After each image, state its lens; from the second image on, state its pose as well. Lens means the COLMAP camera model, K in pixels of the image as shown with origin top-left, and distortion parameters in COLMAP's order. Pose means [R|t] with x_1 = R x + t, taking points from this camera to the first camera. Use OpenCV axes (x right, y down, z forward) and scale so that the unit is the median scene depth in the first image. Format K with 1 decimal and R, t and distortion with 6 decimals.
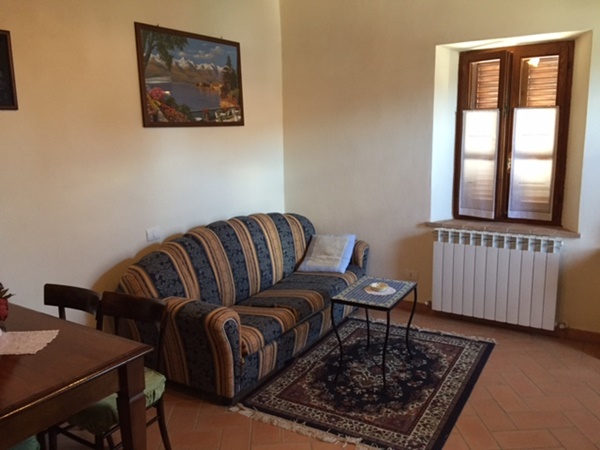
lens RADIAL K [[512.5, 0, 298.9], [0, 512.5, 227.8], [0, 0, 1]] dist [0.011698, -0.009106]
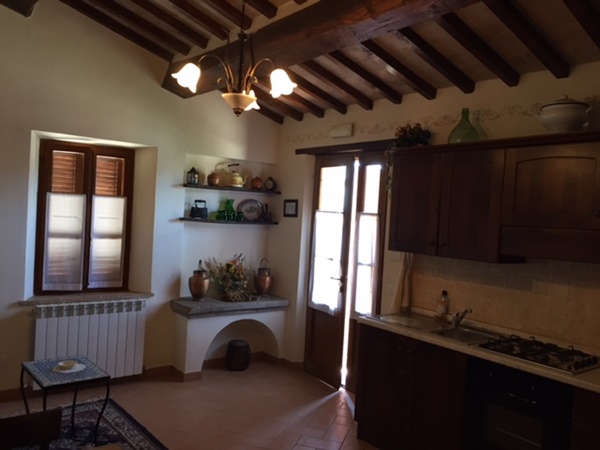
lens RADIAL K [[512.5, 0, 298.5], [0, 512.5, 223.3], [0, 0, 1]] dist [0.011698, -0.009106]
pose [[0.318412, 0.024677, 0.947631, -0.547085], [0.119610, 0.990626, -0.065987, -0.032214], [-0.940376, 0.134357, 0.312476, 0.185731]]
